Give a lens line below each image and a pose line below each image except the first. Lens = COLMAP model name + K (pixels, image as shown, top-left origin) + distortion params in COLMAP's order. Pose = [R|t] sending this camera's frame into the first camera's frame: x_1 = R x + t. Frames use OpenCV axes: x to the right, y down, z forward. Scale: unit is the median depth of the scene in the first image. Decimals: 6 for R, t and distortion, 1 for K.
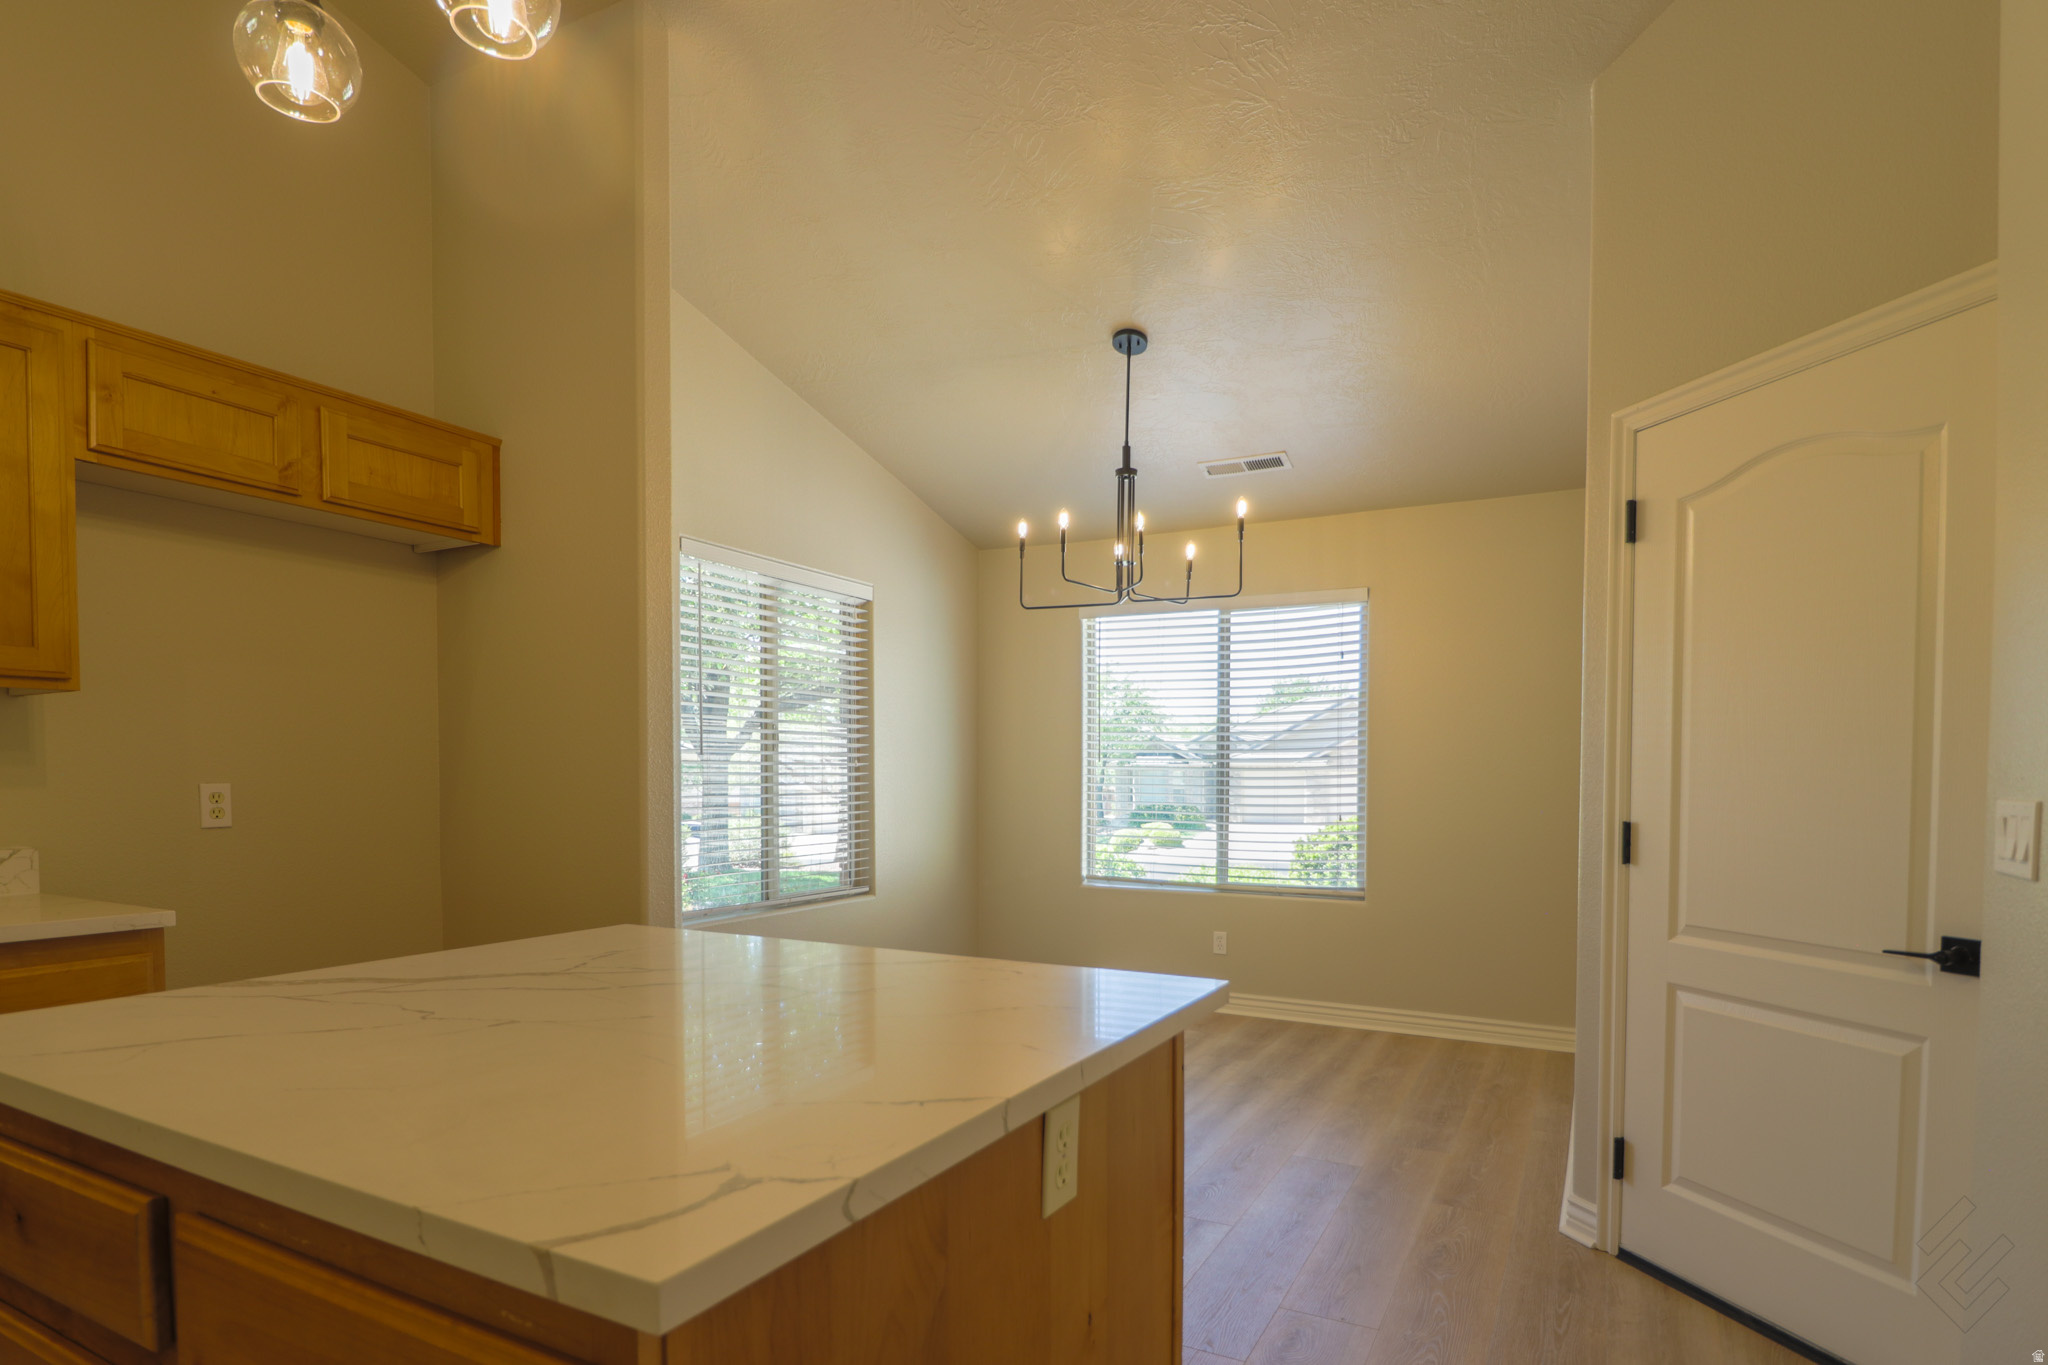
lens RADIAL K [[1054.4, 0, 1017.9], [0, 1054.4, 789.9], [0, 0, 1]] dist [-0.005309, -0.001046]
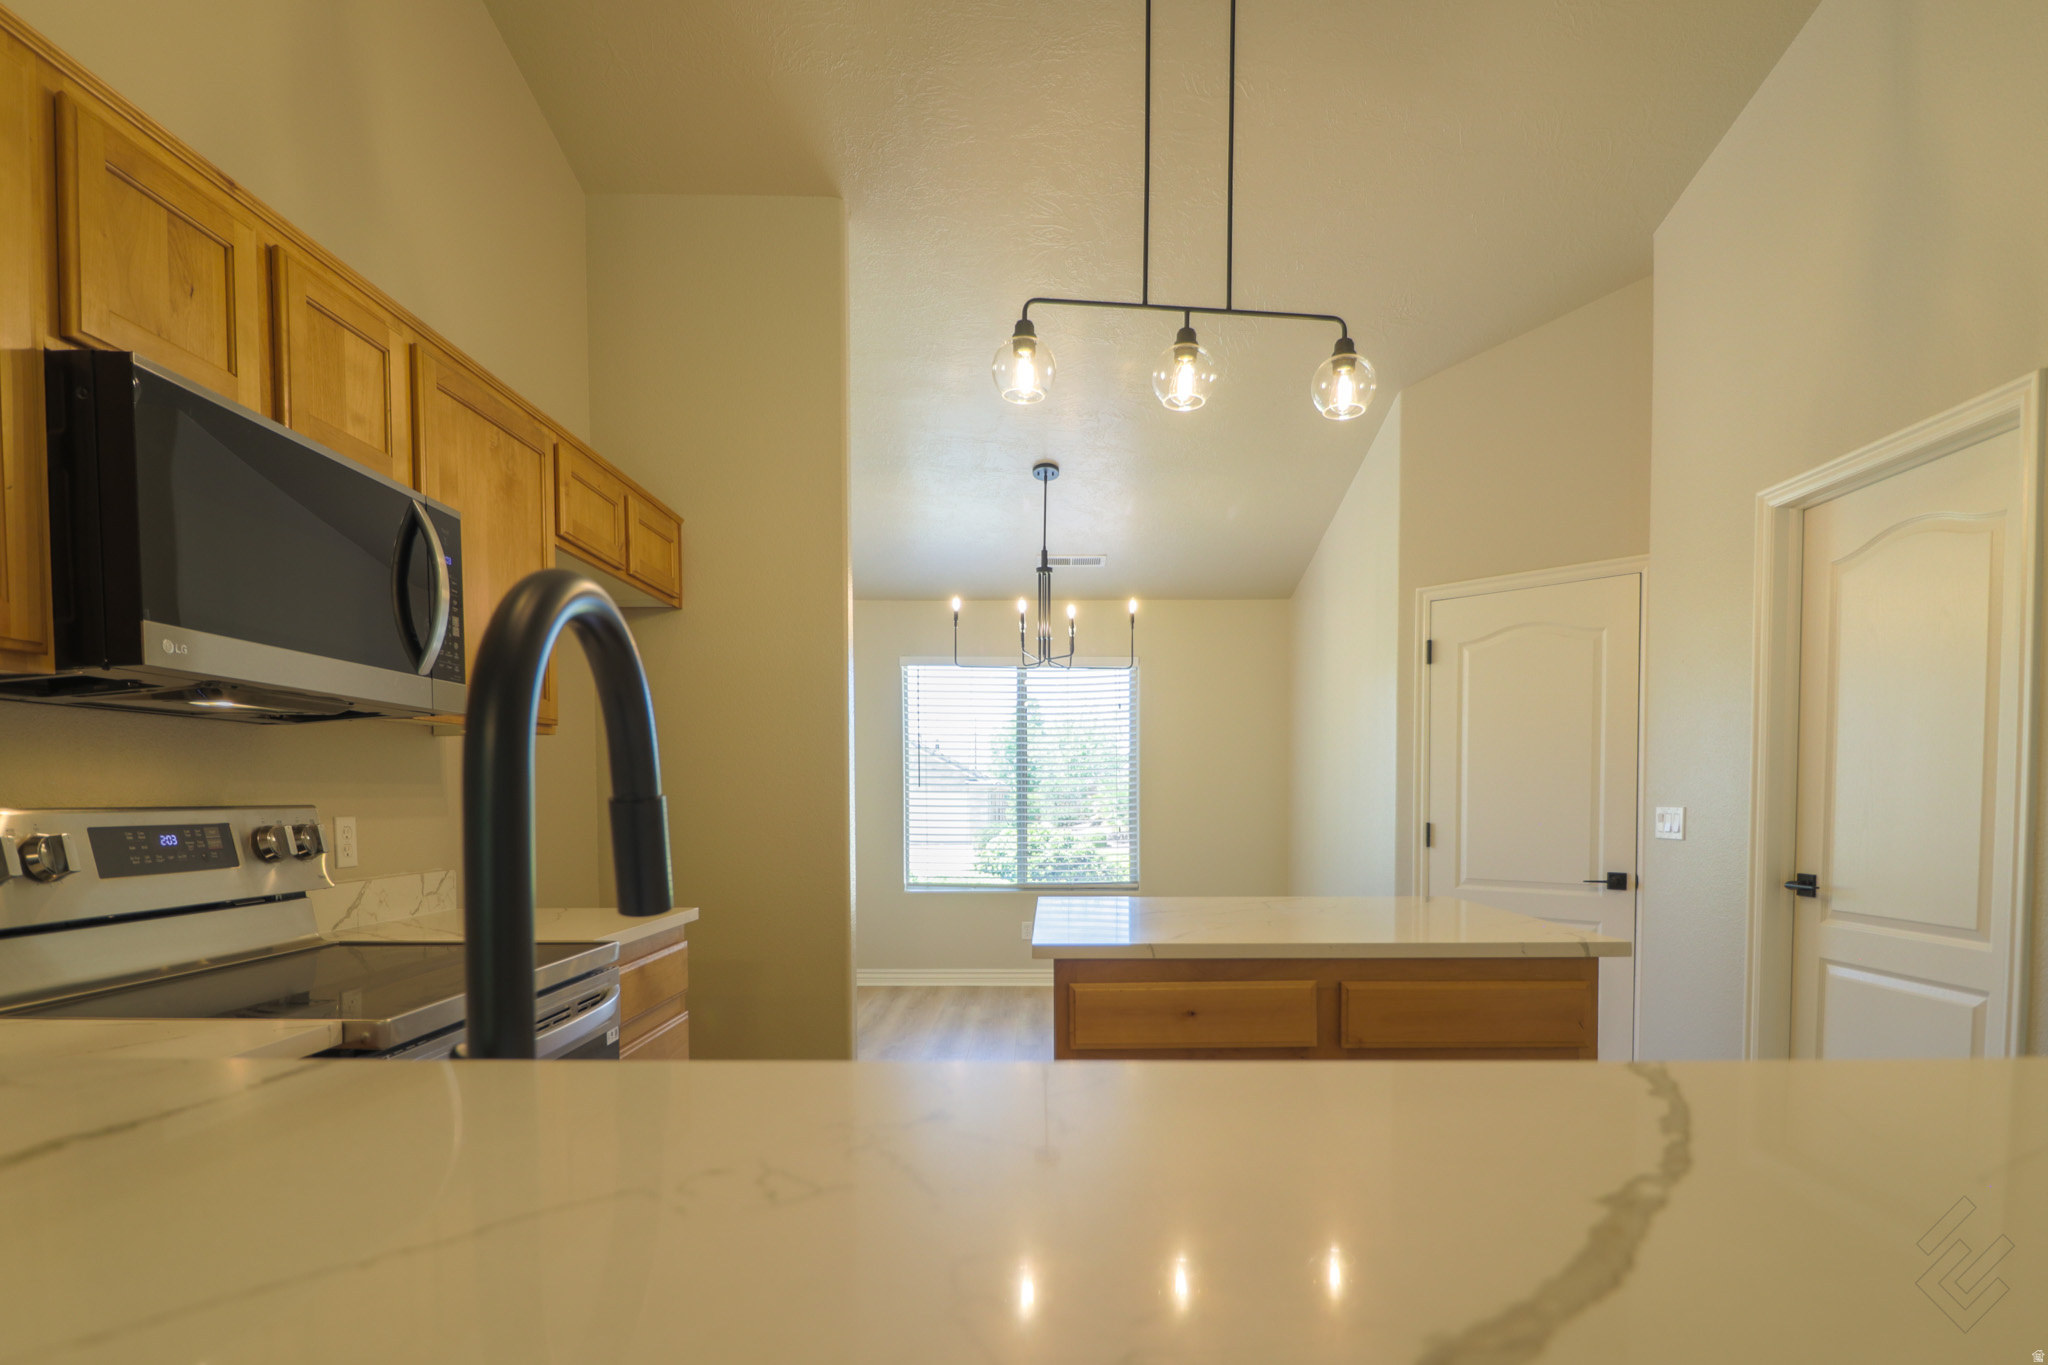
lens RADIAL K [[1046.6, 0, 1019.7], [0, 1046.6, 824.4], [0, 0, 1]] dist [-0.000546, -0.000147]
pose [[0.899271, -0.018075, 0.437018, -0.727779], [0.012772, 0.999805, 0.015070, -0.002586], [-0.437205, -0.007970, 0.899326, -0.247550]]
